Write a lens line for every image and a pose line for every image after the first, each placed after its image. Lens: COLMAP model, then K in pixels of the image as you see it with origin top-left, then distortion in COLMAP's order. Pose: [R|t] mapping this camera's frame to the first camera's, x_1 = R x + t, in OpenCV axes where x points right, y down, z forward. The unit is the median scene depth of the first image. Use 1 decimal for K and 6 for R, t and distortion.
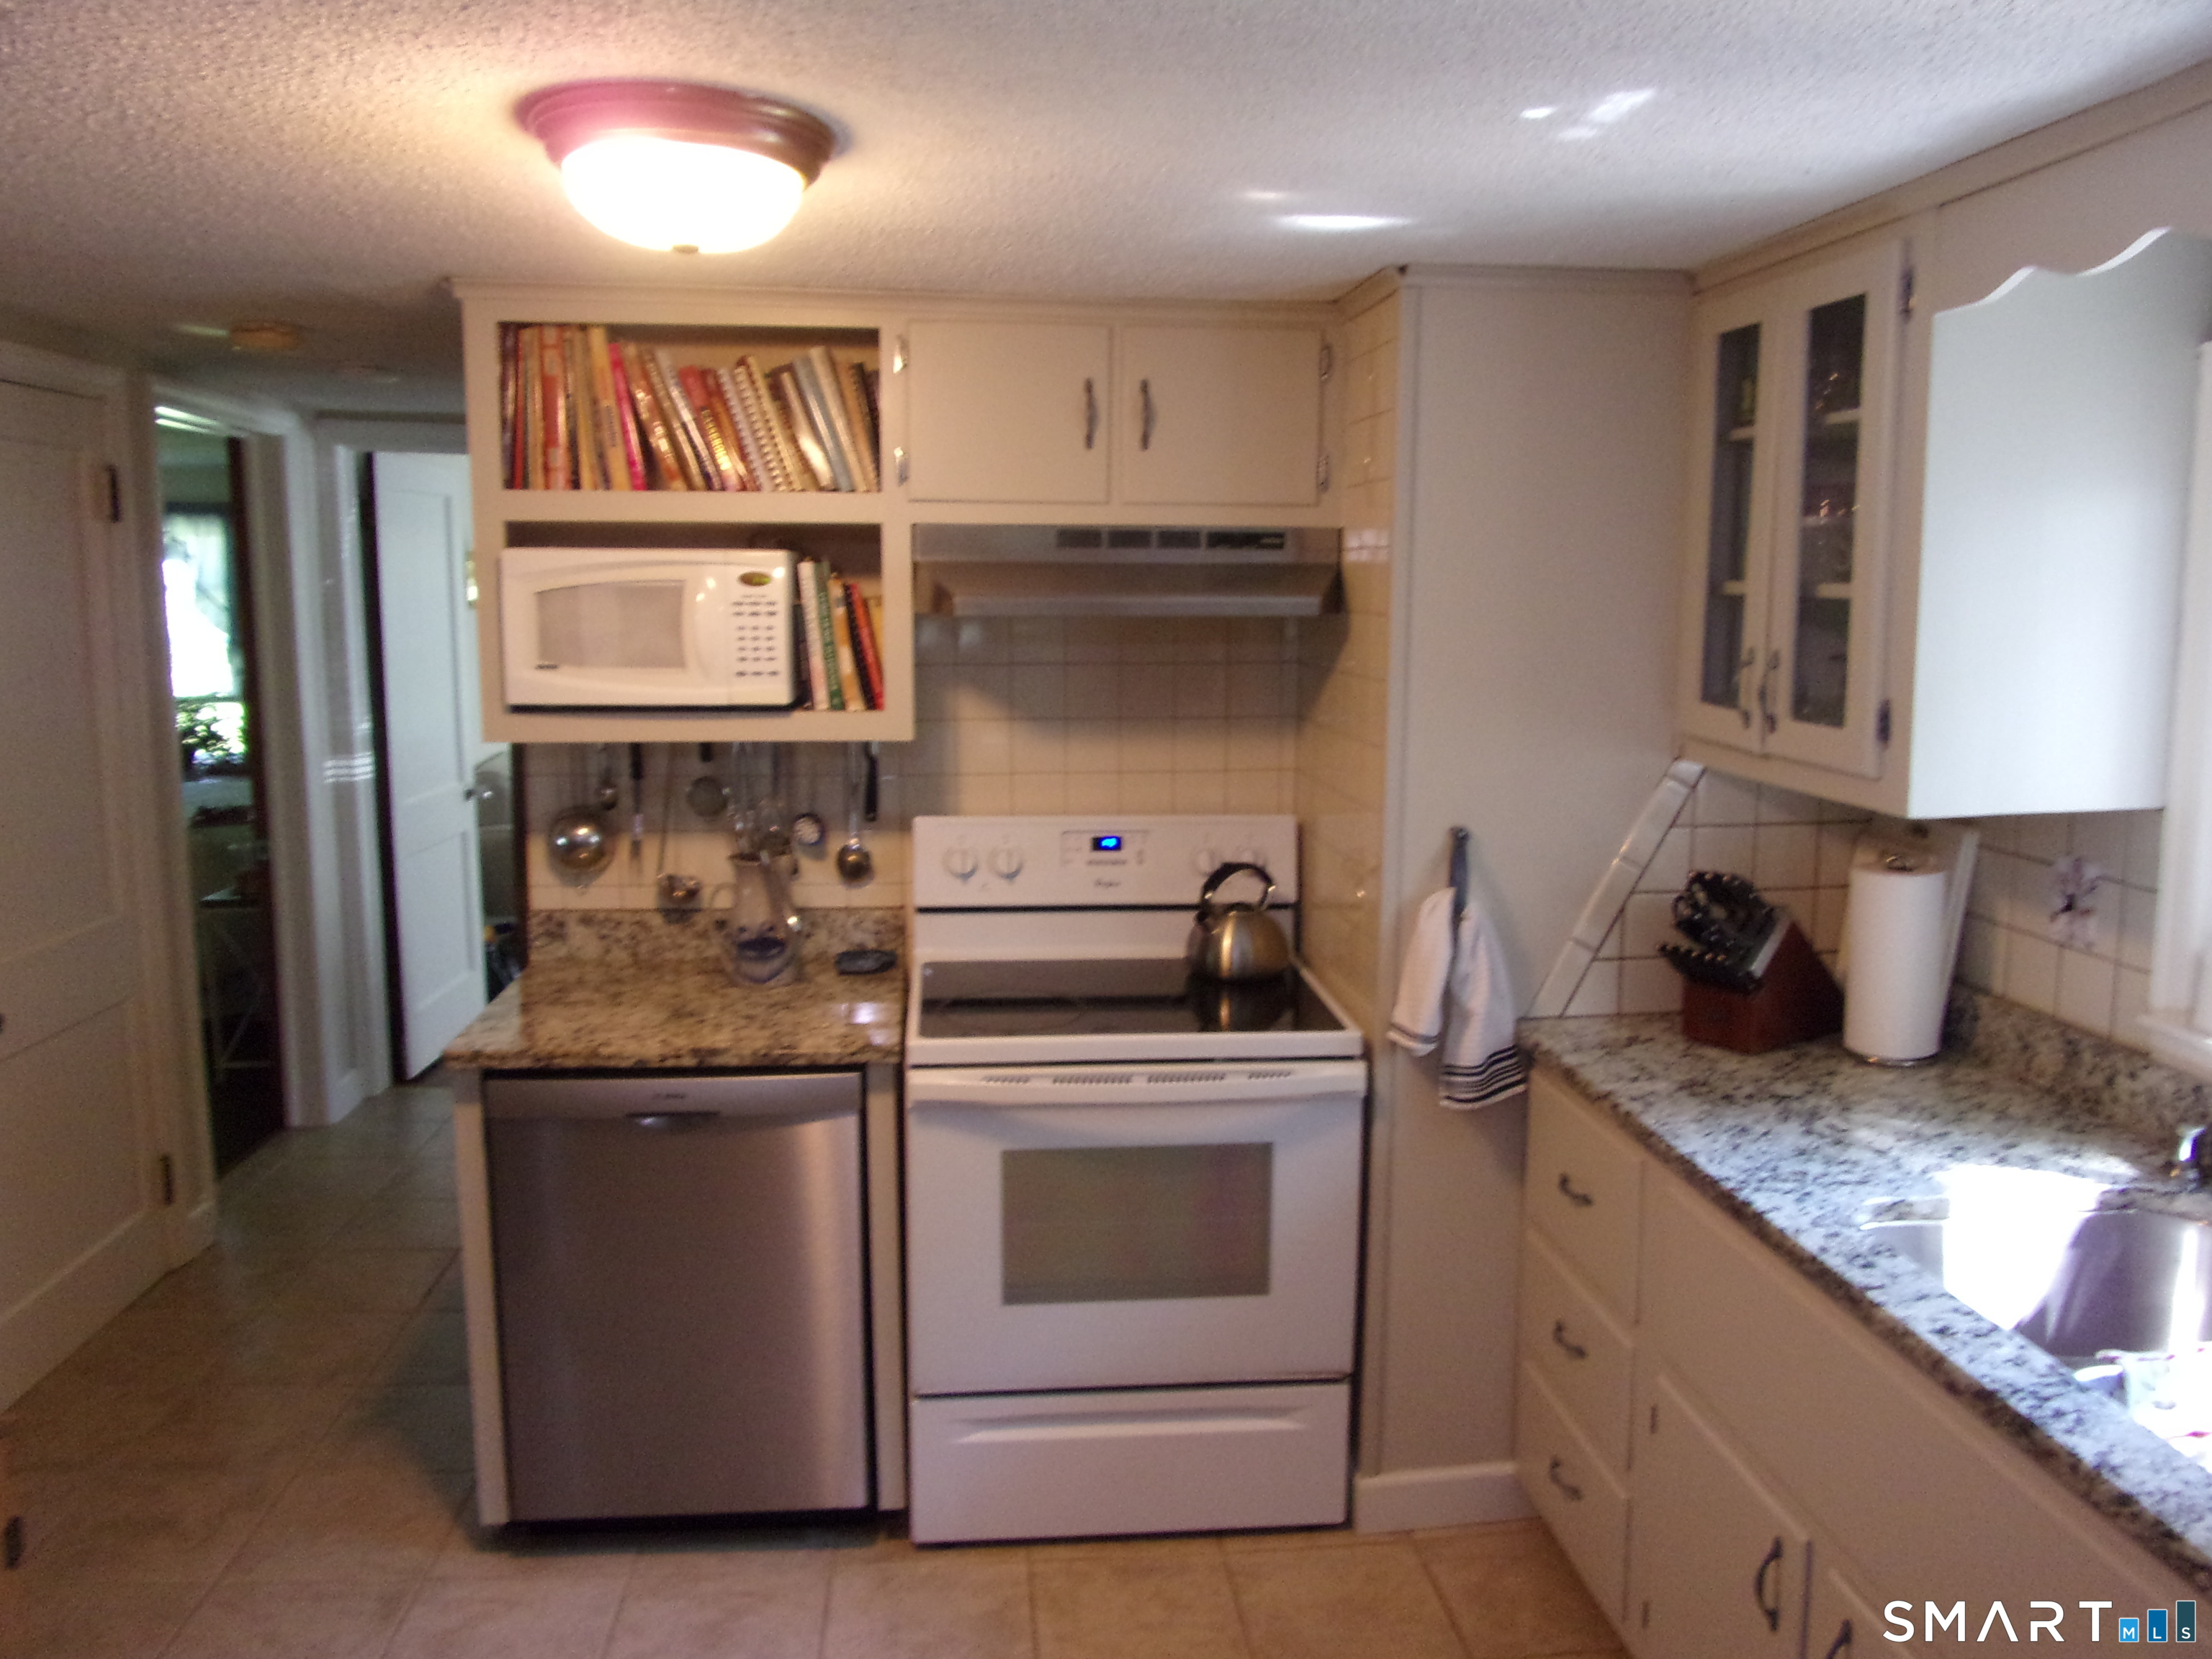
lens RADIAL K [[1626.0, 0, 1106.0], [0, 1626.0, 829.5], [0, 0, 1]] dist [-0.012145, -0.003702]
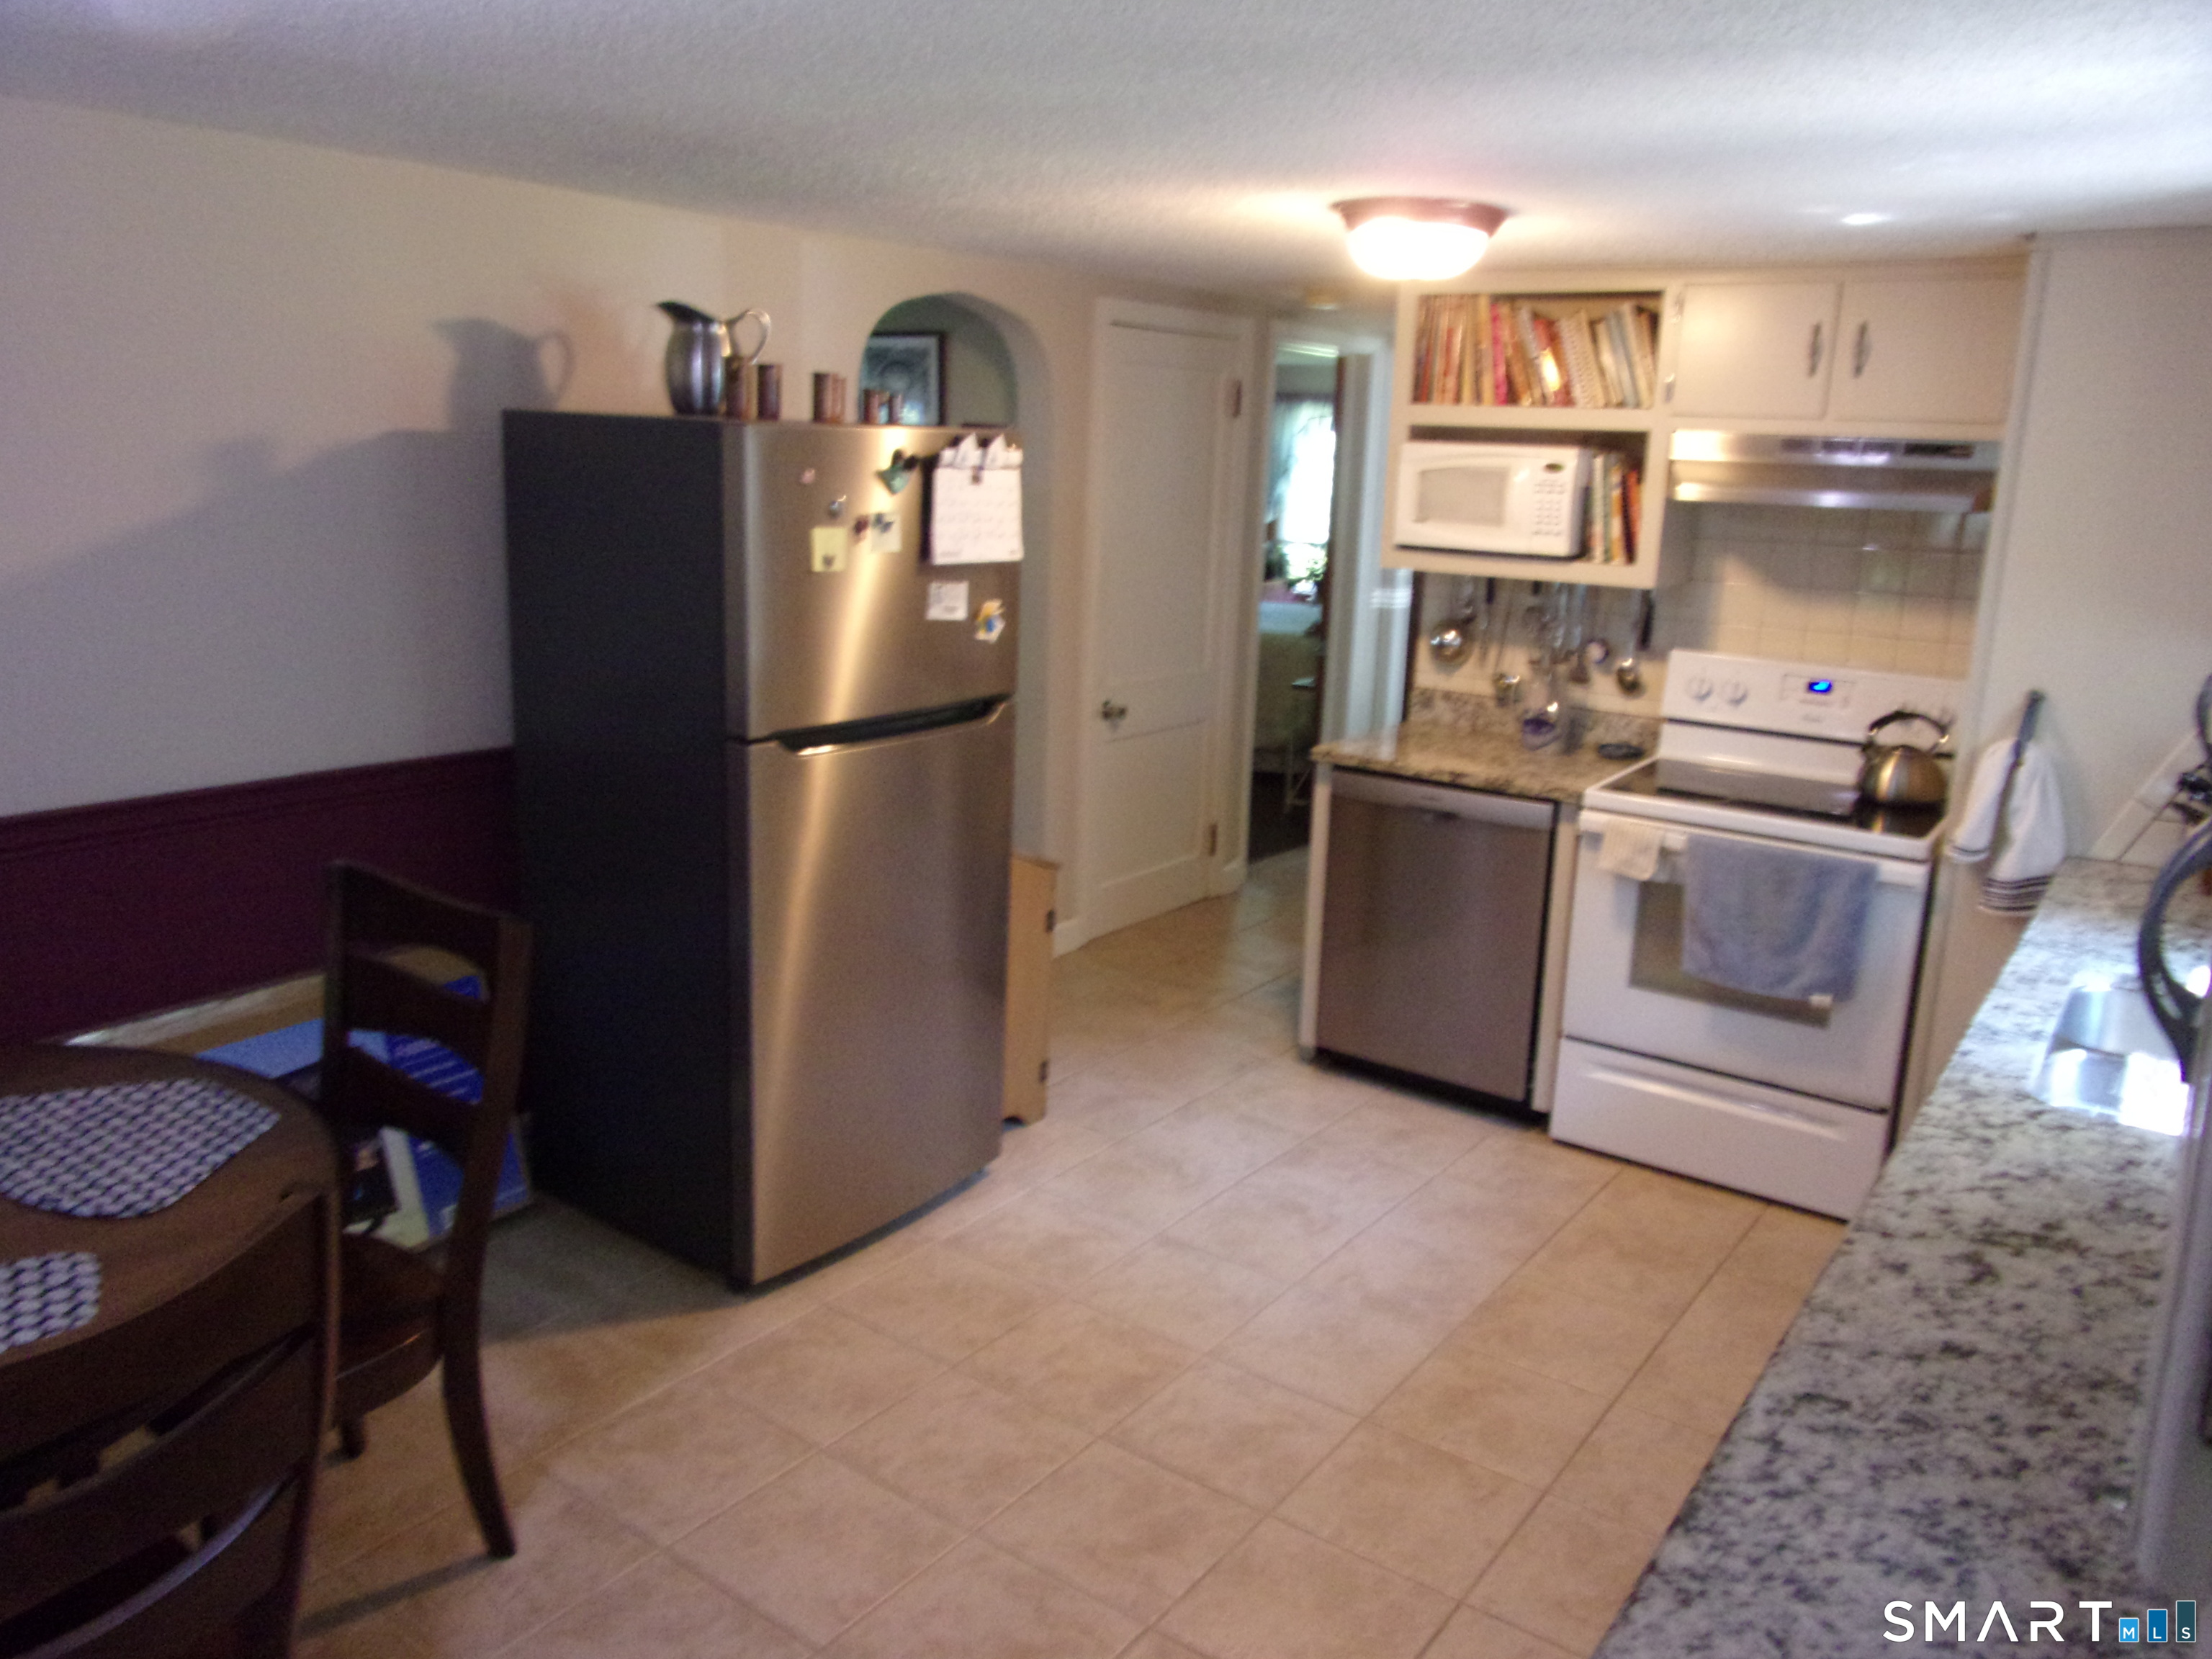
lens RADIAL K [[1637.4, 0, 1106.0], [0, 1637.4, 829.5], [0, 0, 1]] dist [-0.013133, -0.008228]
pose [[0.753932, 0.172489, -0.633904, 0.447733], [-0.129994, 0.985007, 0.113418, 0.050077], [0.643963, -0.003106, 0.765051, -0.368028]]
